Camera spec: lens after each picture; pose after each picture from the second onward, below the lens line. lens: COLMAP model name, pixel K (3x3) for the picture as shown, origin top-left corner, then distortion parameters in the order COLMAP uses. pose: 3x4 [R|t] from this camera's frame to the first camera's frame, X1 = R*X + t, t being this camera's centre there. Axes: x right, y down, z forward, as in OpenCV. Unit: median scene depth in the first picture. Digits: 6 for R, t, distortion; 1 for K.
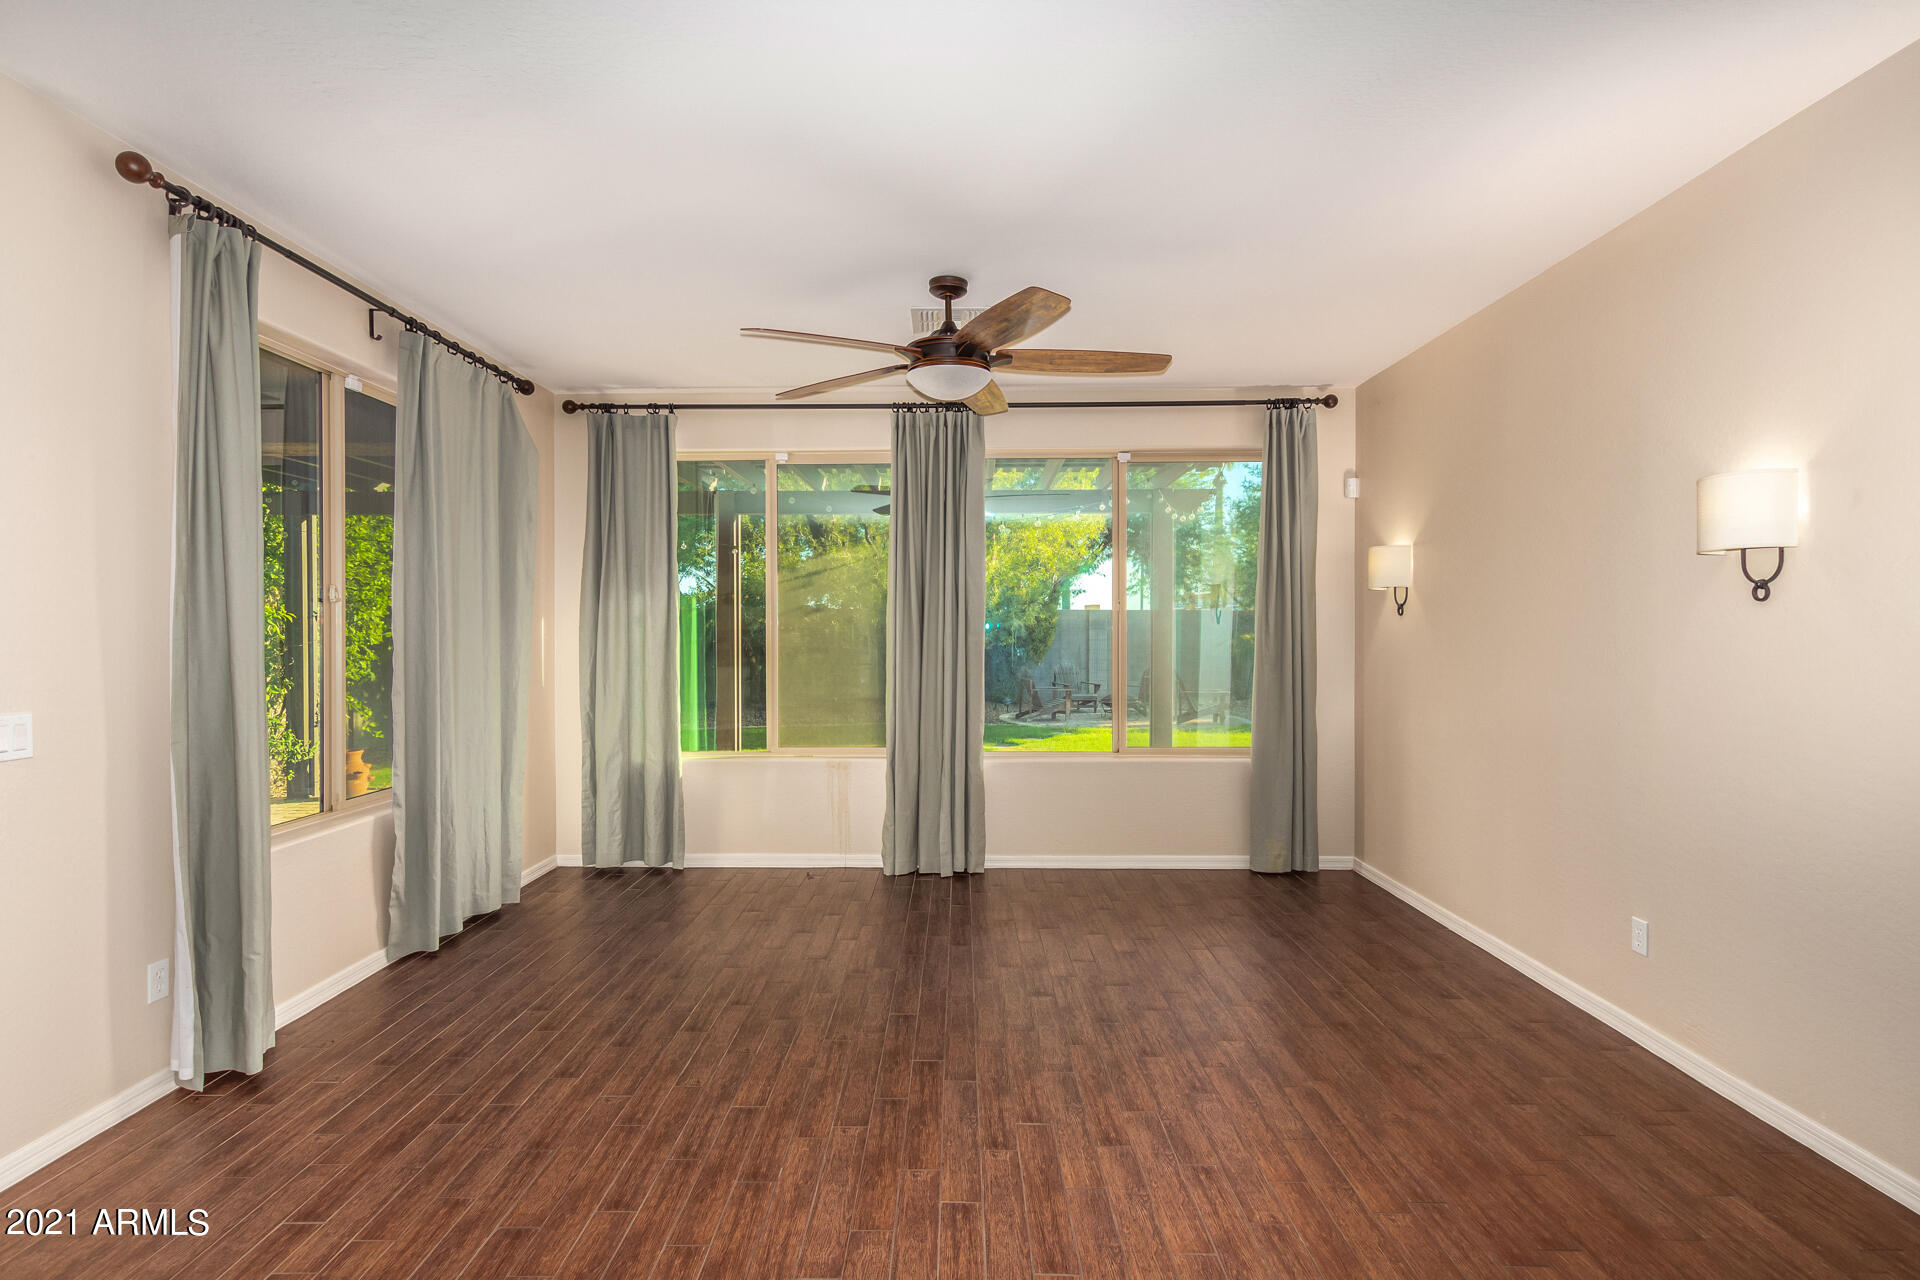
lens RADIAL K [[914.7, 0, 918.5], [0, 914.7, 642.8], [0, 0, 1]] dist [0.000197, -0.000265]
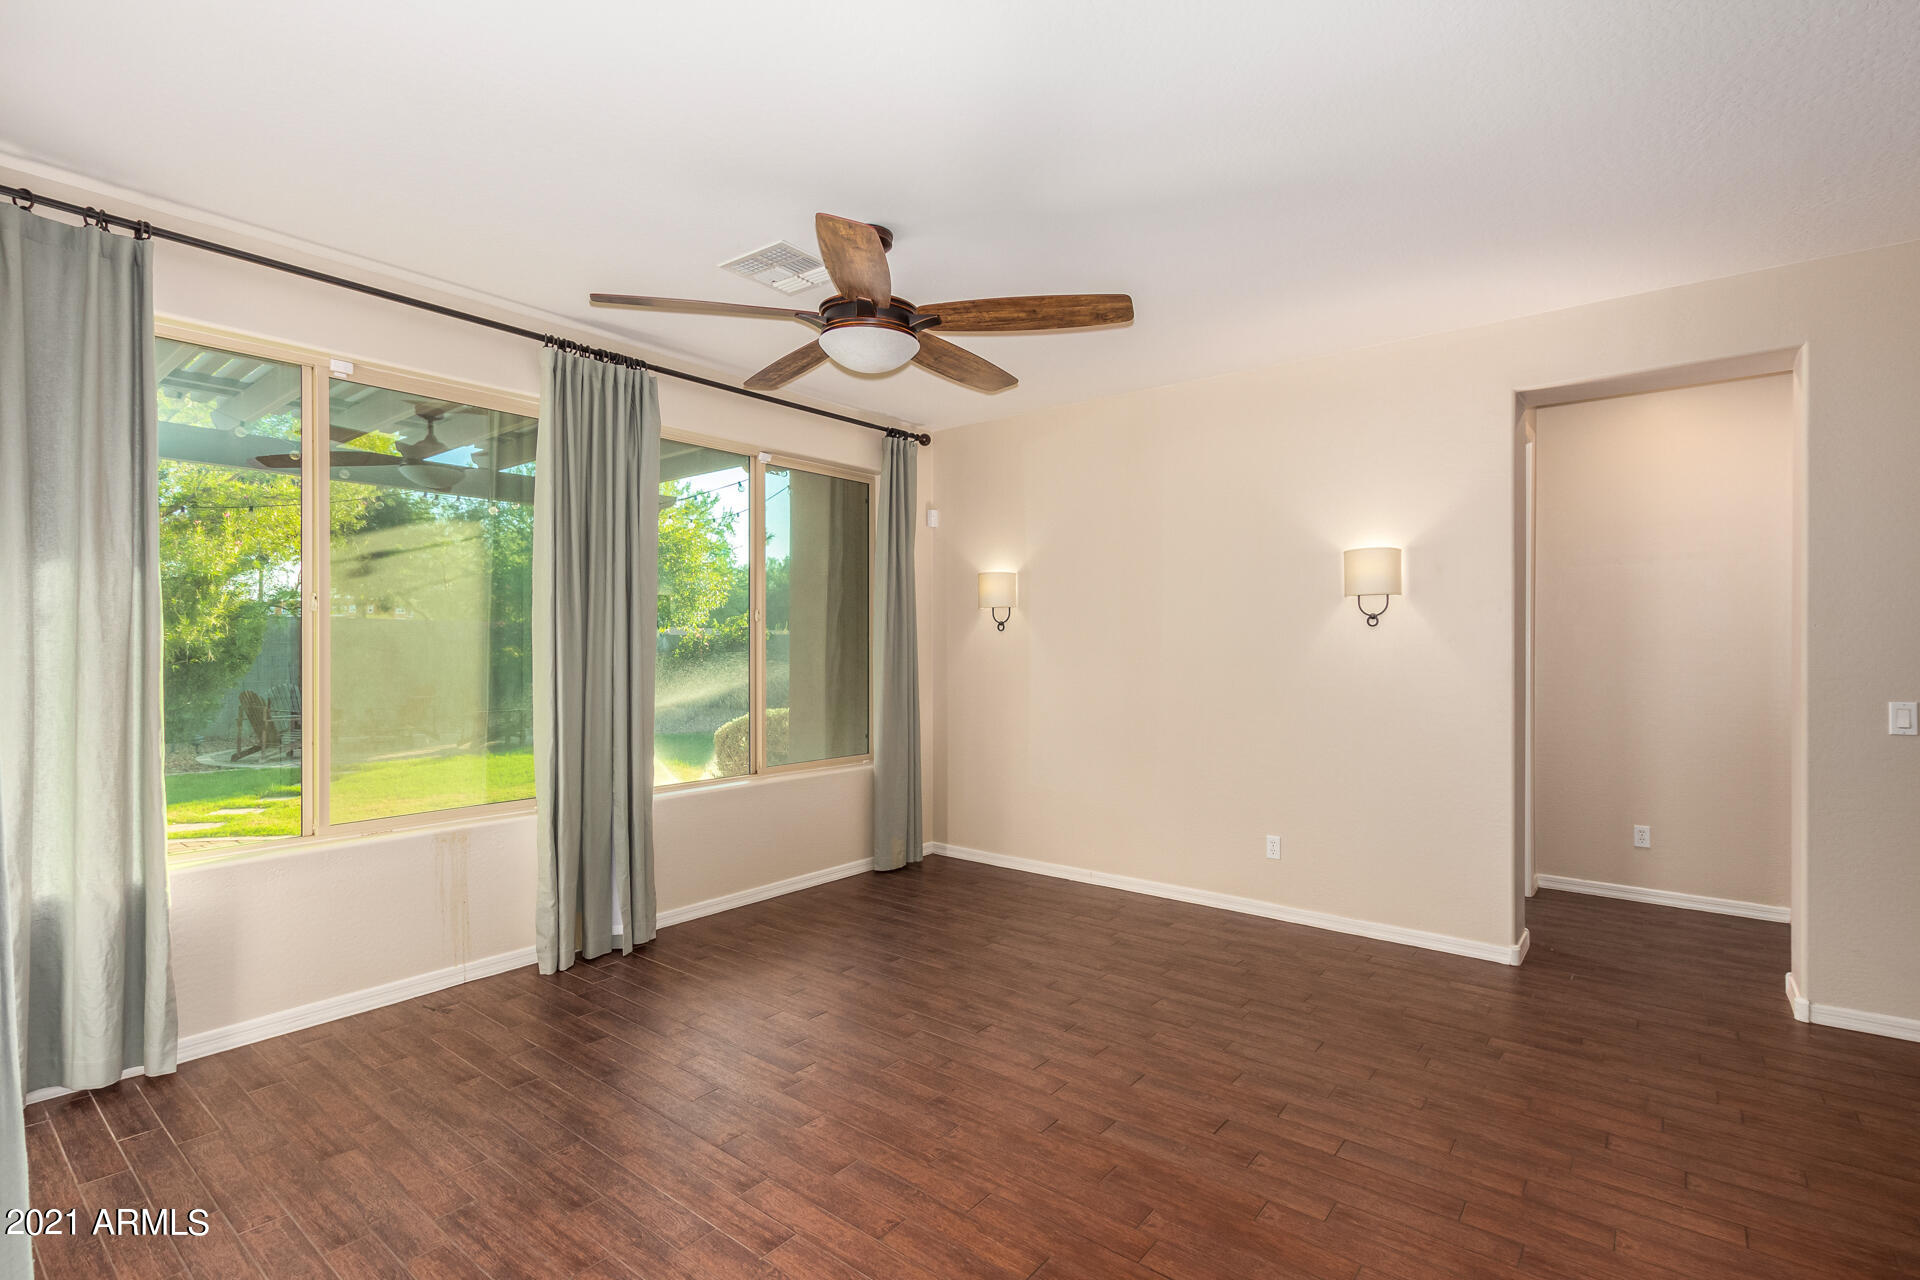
lens RADIAL K [[901.5, 0, 960.8], [0, 901.5, 652.5], [0, 0, 1]] dist [0.000954, 0.000066]
pose [[0.609173, -0.005334, 0.793020, -0.624695], [0.007869, 0.999969, 0.000682, -0.004619], [-0.792999, 0.005825, 0.609196, 0.452380]]
